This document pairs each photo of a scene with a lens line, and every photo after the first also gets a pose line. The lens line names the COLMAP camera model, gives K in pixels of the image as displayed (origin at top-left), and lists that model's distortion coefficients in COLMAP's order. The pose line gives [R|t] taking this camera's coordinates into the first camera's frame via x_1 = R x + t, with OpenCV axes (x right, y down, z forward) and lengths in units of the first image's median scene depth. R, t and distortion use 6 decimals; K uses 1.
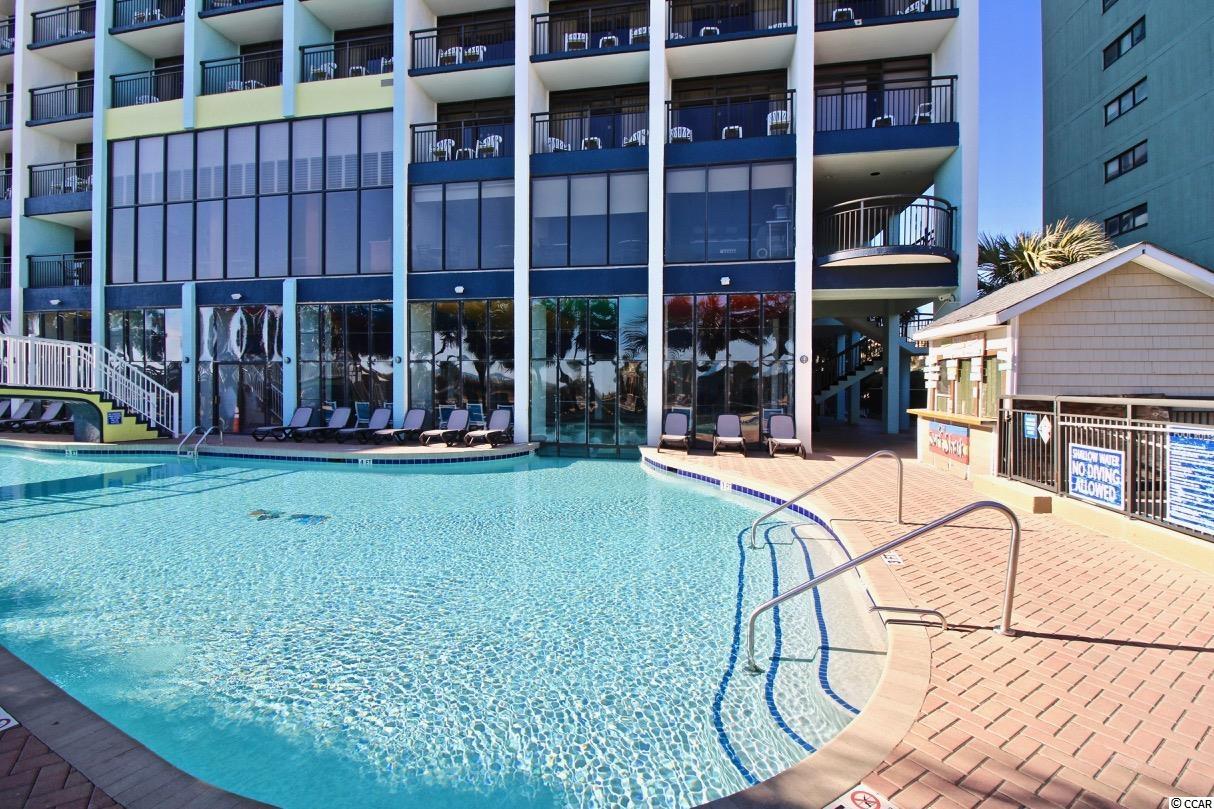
lens RADIAL K [[561.8, 0, 603.8], [0, 561.8, 398.3], [0, 0, 1]] dist [-0.015620, -0.001610]
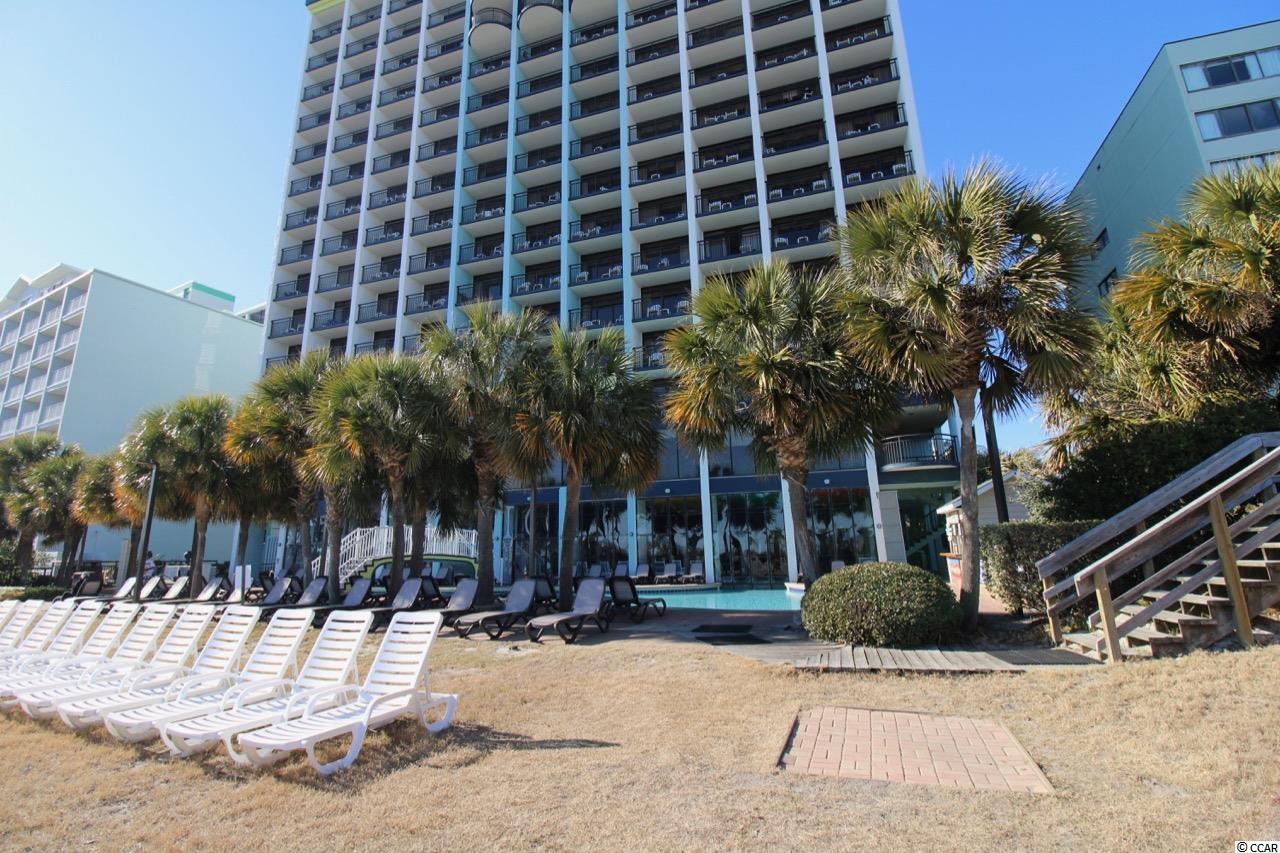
lens RADIAL K [[592.3, 0, 637.6], [0, 592.3, 420.1], [0, 0, 1]] dist [-0.015620, -0.001610]
pose [[0.991670, -0.055270, -0.116345, -0.146131], [0.024605, 0.967911, -0.250088, 0.050338], [0.126434, 0.245142, 0.961208, -0.914850]]
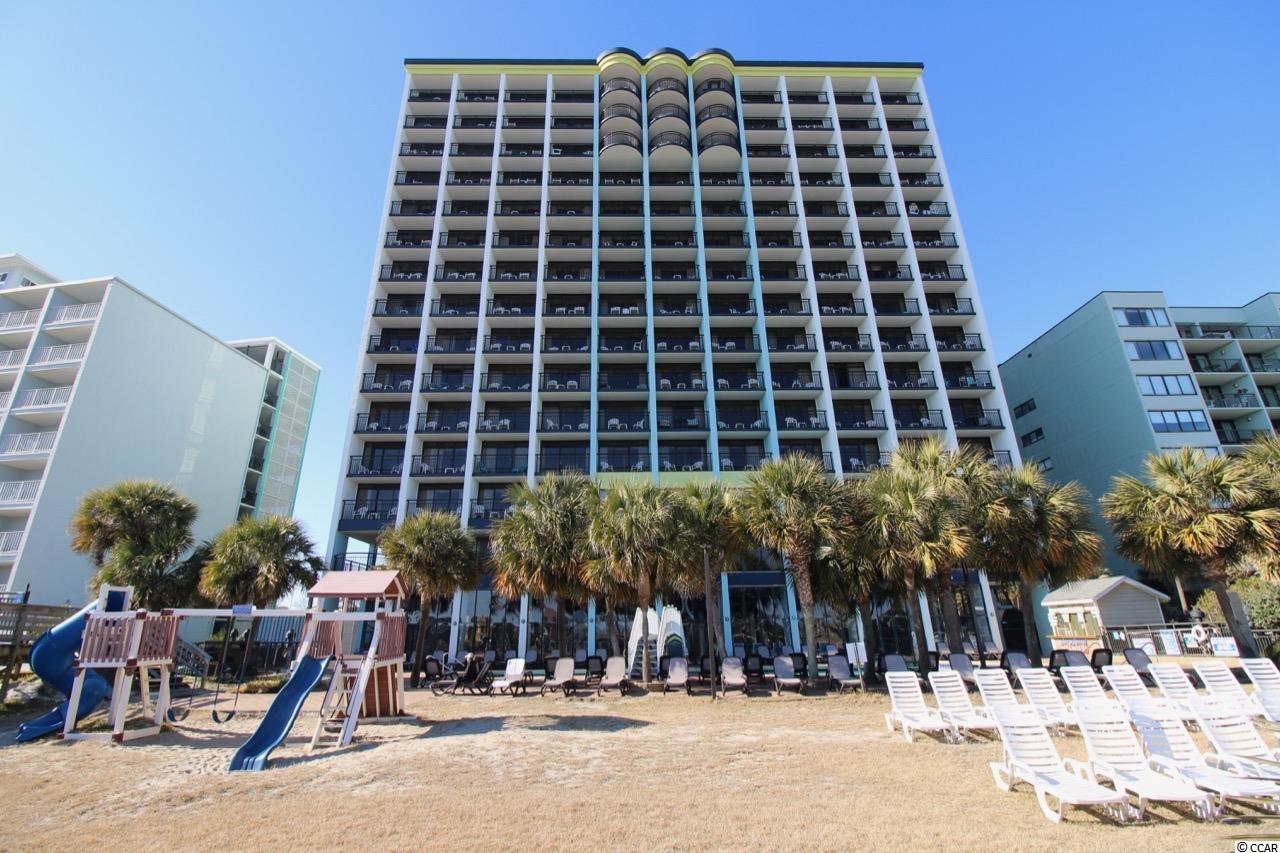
lens RADIAL K [[592.3, 0, 628.3], [0, 592.3, 427.2], [0, 0, 1]] dist [-0.015620, -0.001610]
pose [[0.976978, 0.052690, 0.206733, -1.578583], [0.025913, 0.932539, -0.360138, 0.040008], [-0.211763, 0.357204, 0.909704, -1.094876]]
